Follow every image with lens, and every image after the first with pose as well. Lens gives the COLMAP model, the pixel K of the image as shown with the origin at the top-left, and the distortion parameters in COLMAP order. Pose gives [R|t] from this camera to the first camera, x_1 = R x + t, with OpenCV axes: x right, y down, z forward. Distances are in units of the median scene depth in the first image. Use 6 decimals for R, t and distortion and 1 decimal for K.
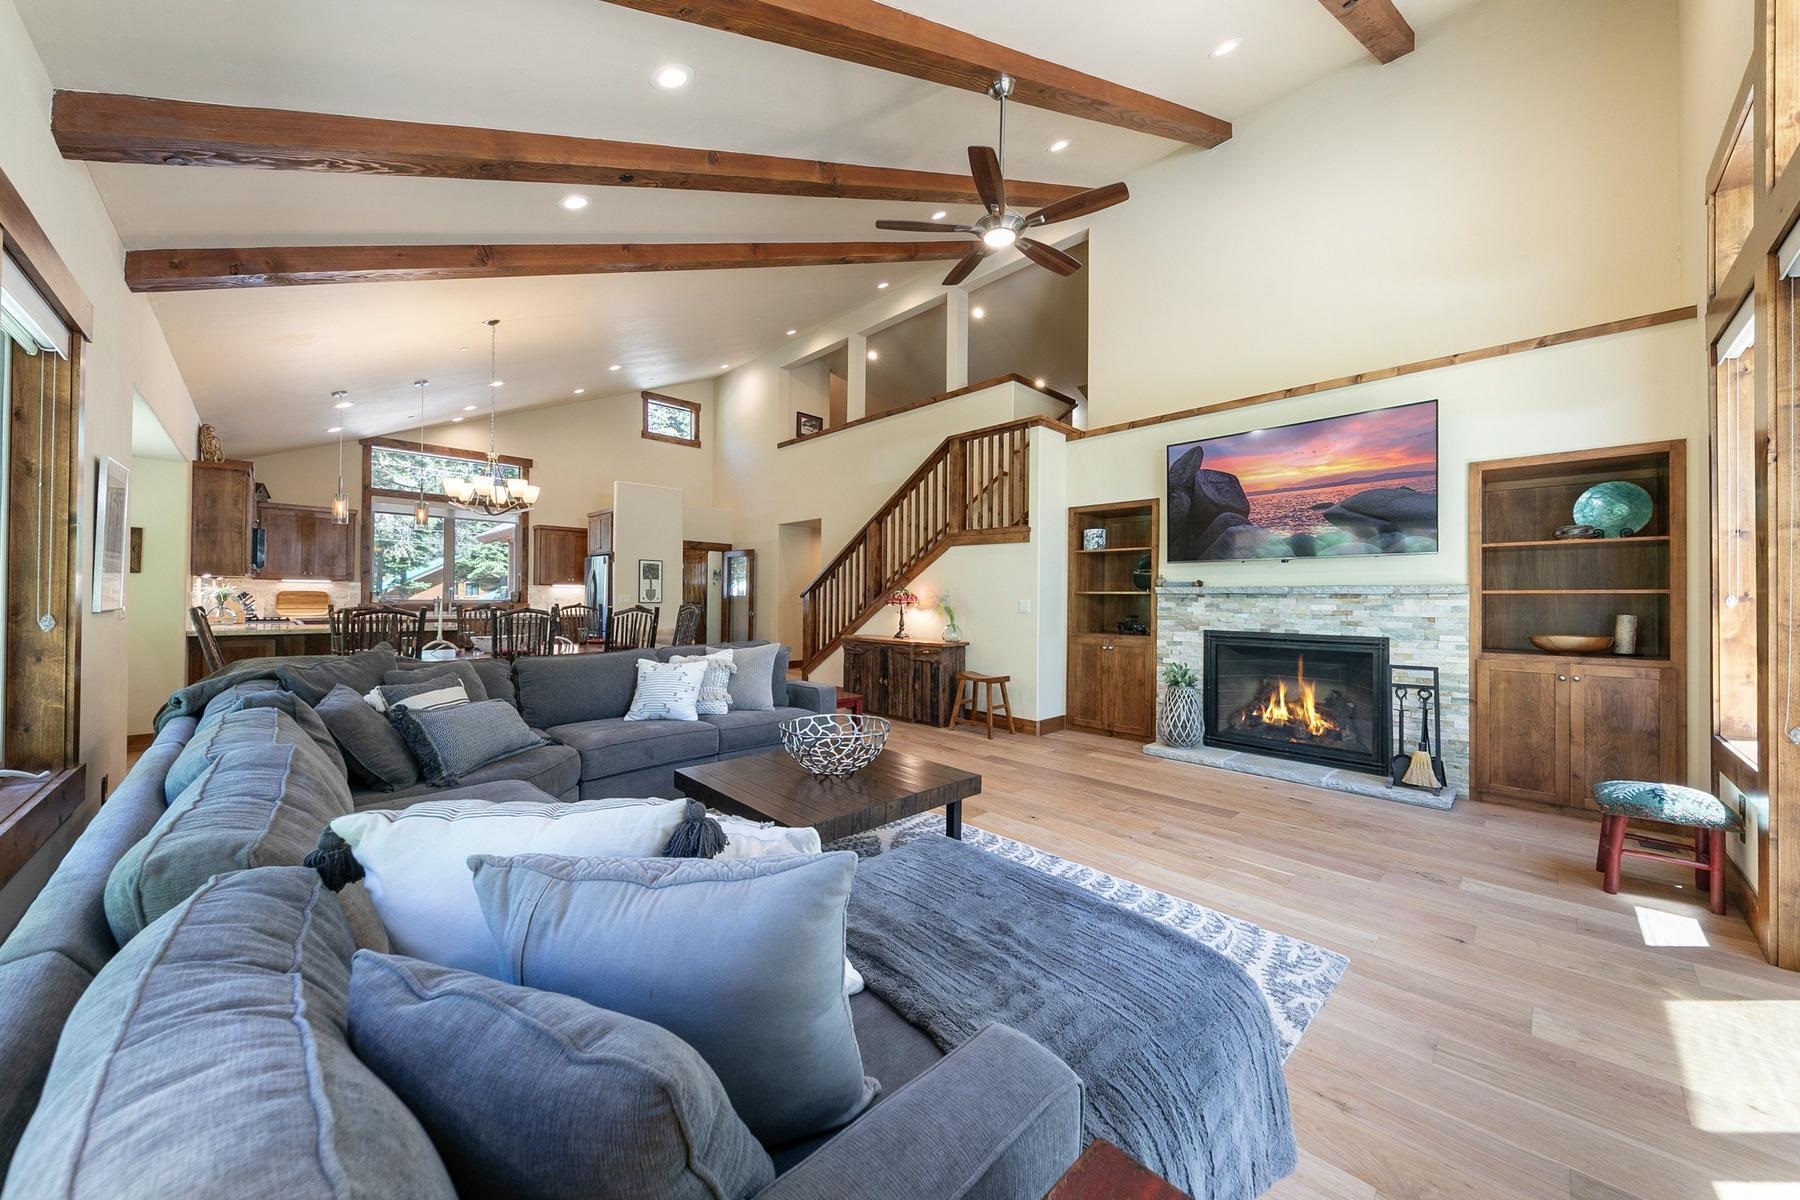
lens RADIAL K [[622.5, 0, 913.1], [0, 622.5, 593.5], [0, 0, 1]] dist [0.007741, -0.000054]
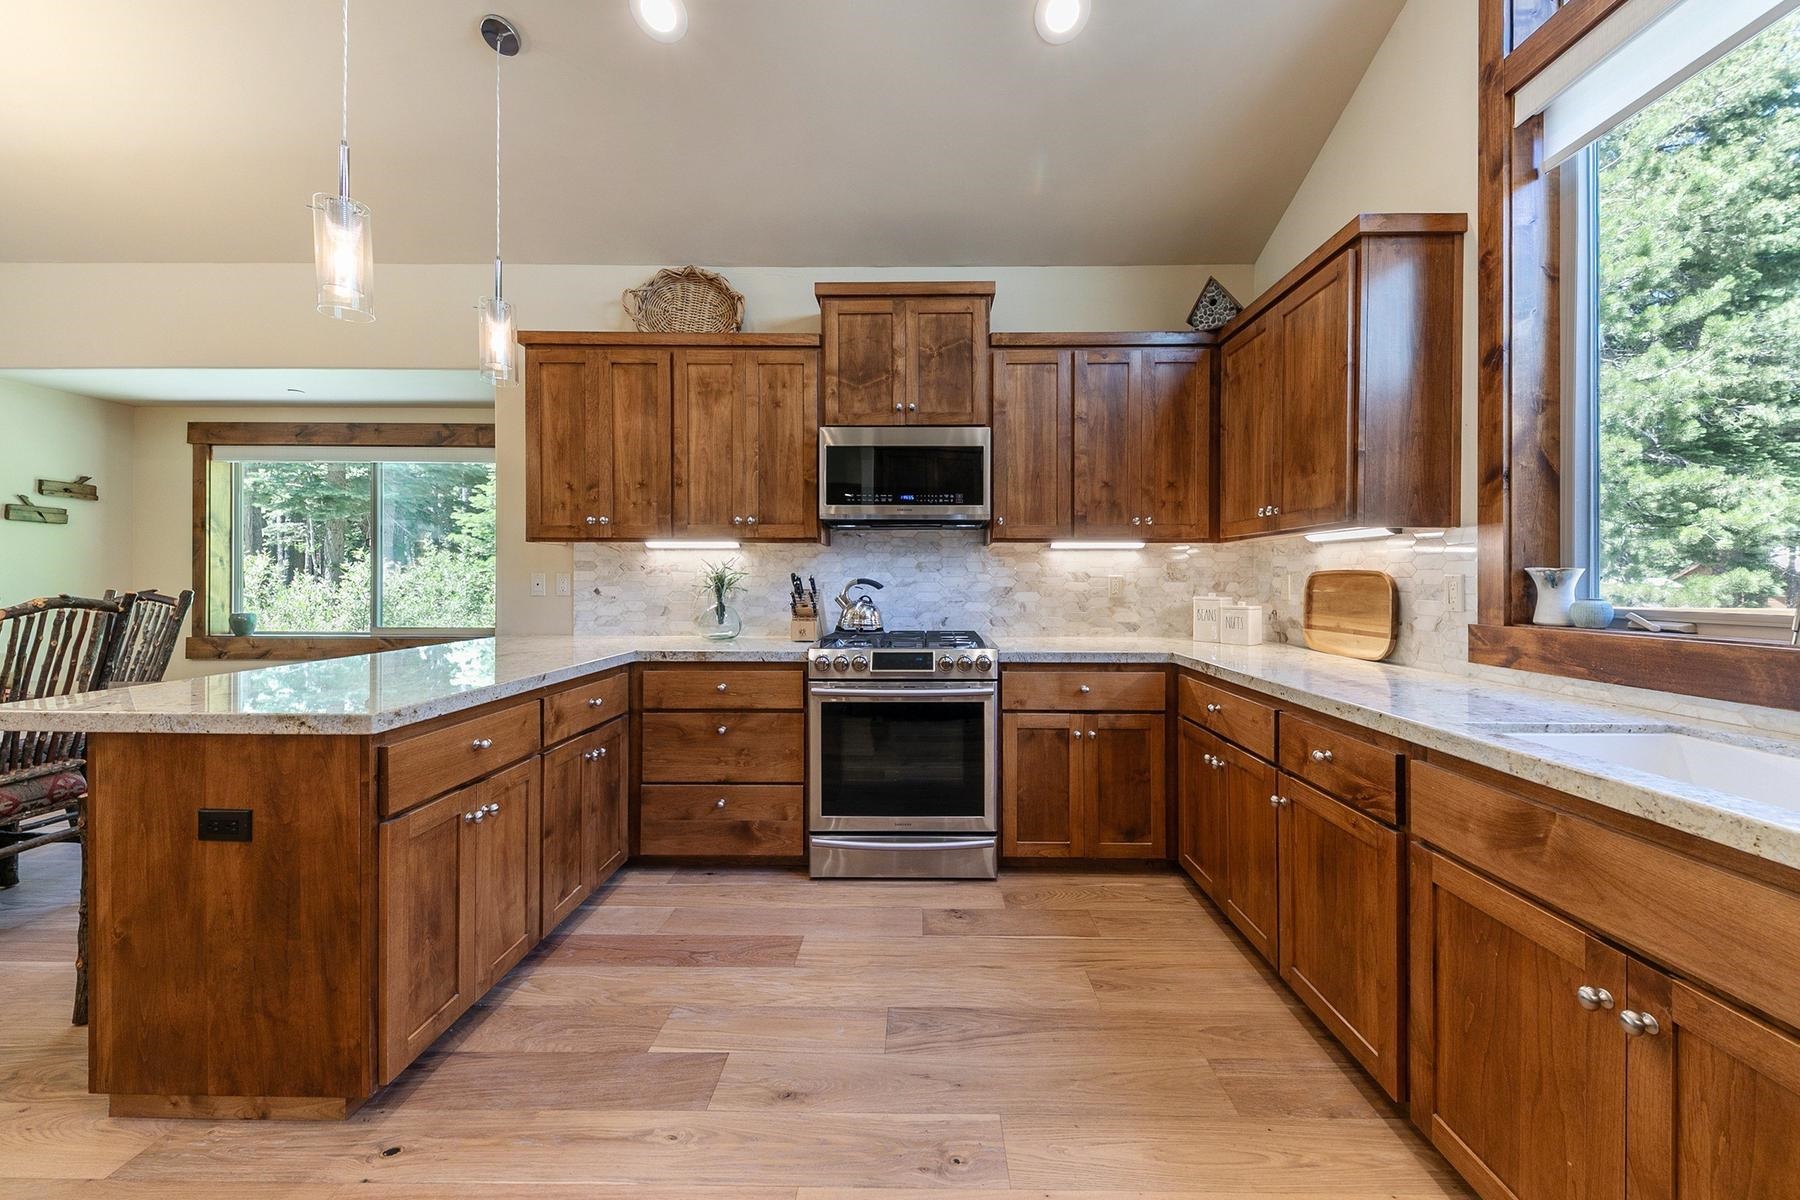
lens RADIAL K [[647.6, 0, 899.6], [0, 647.6, 579.5], [0, 0, 1]] dist [0.013499, -0.005732]
pose [[-0.723099, -0.014468, -0.690592, -0.923074], [-0.008676, 0.999892, -0.011864, 0.007685], [0.690689, -0.002587, -0.723147, 1.619205]]
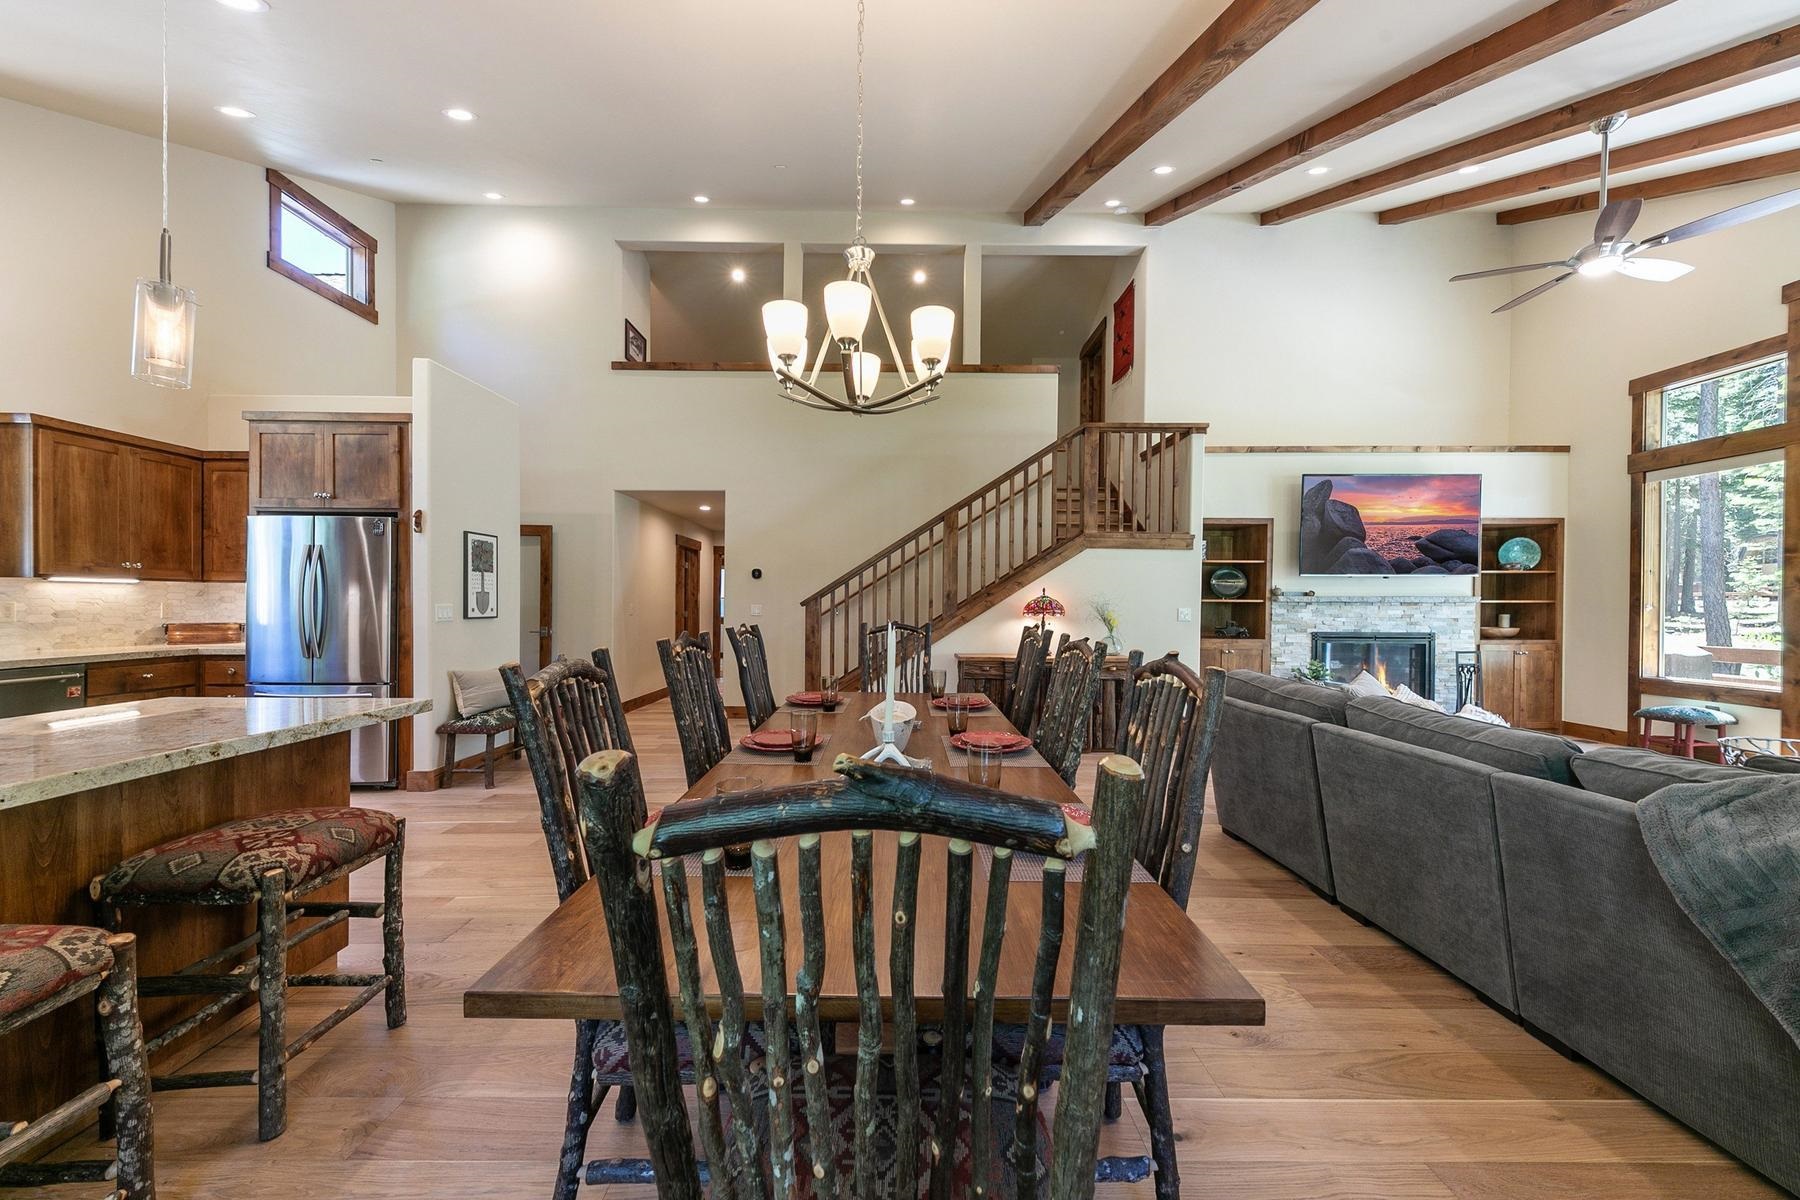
lens RADIAL K [[614.9, 0, 904.0], [0, 614.9, 607.3], [0, 0, 1]] dist [0.022964, -0.008818]
pose [[0.708992, -0.011442, 0.705124, -0.898355], [-0.004388, 0.999777, 0.020635, -0.009987], [-0.705203, -0.017724, 0.708784, 0.675105]]
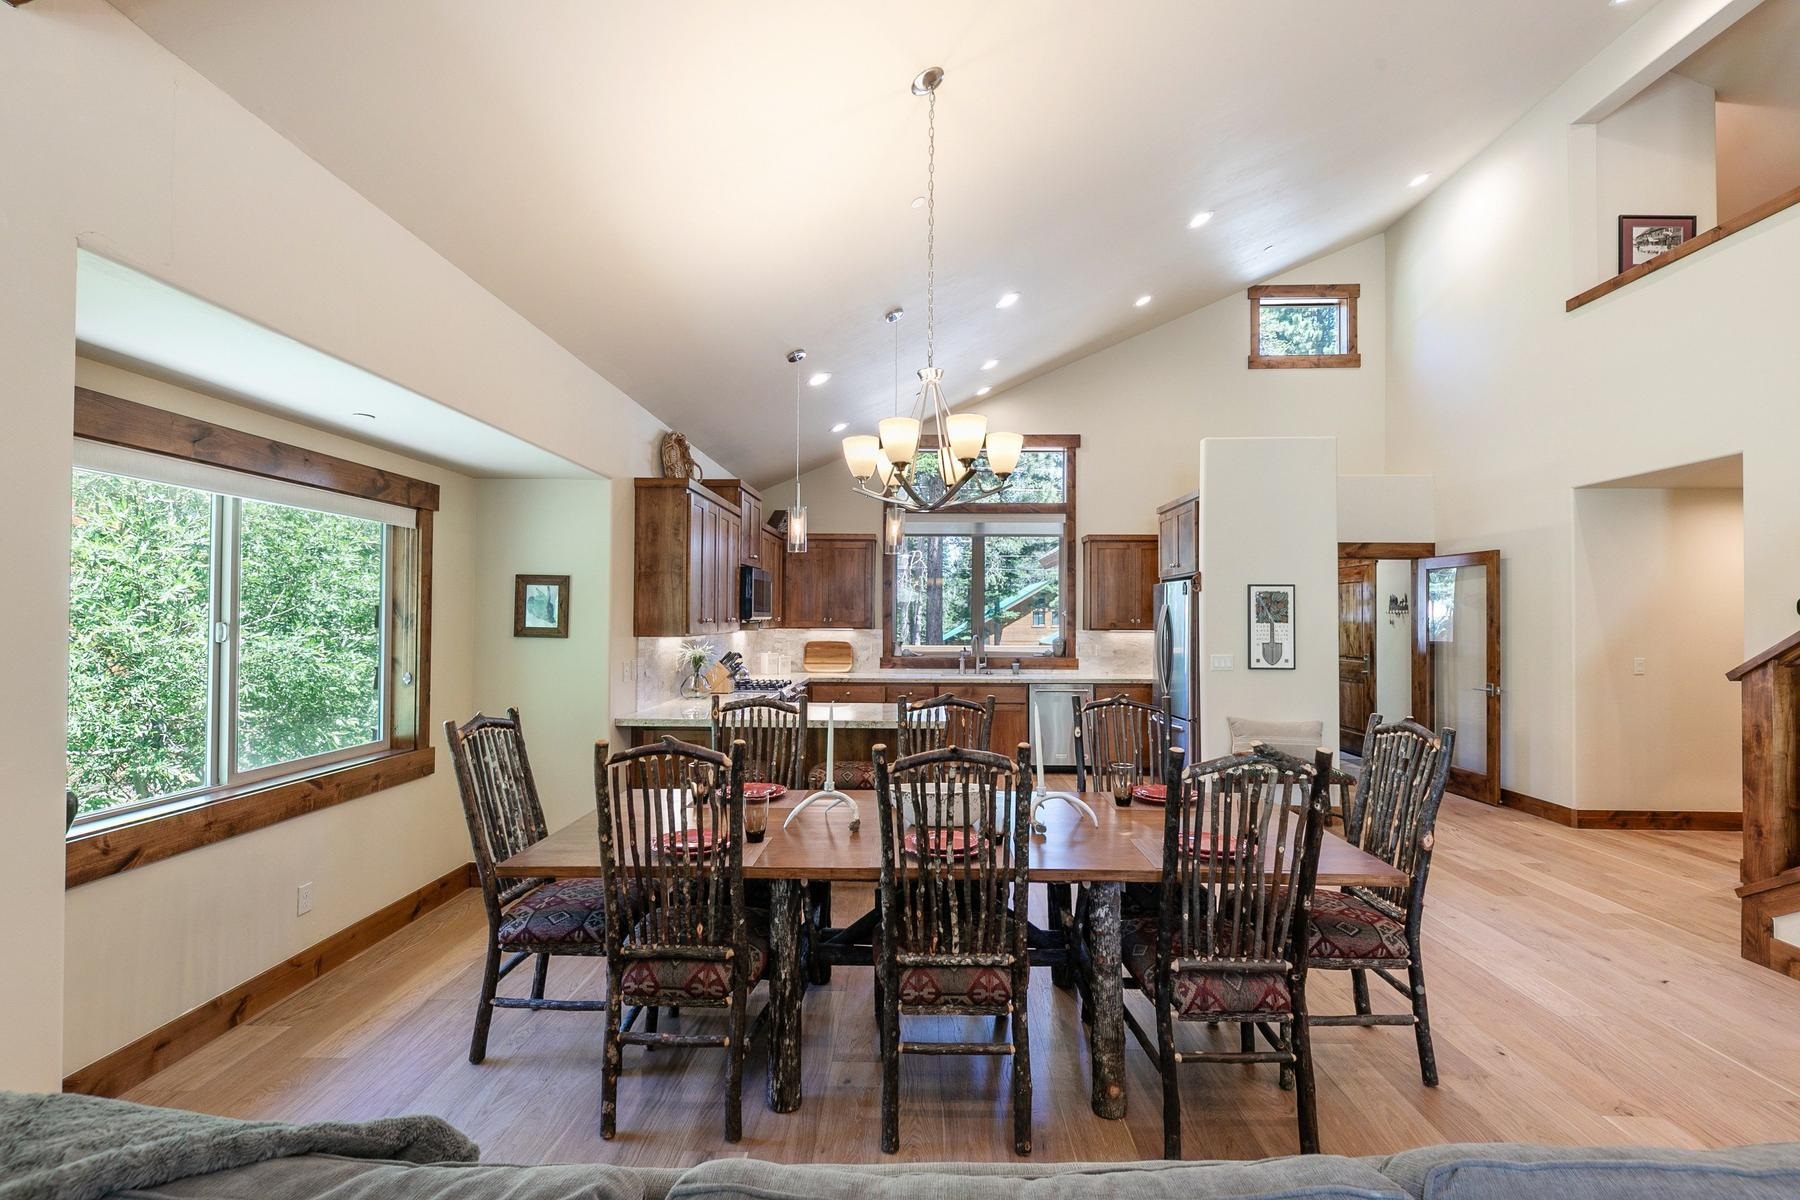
lens RADIAL K [[791.9, 0, 906.7], [0, 791.9, 606.3], [0, 0, 1]] dist [0.011207, -0.000191]
pose [[0.686914, -0.018172, -0.726511, -0.261777], [0.006917, 0.999806, -0.018468, -0.044089], [0.726706, 0.007661, 0.686906, 0.574004]]
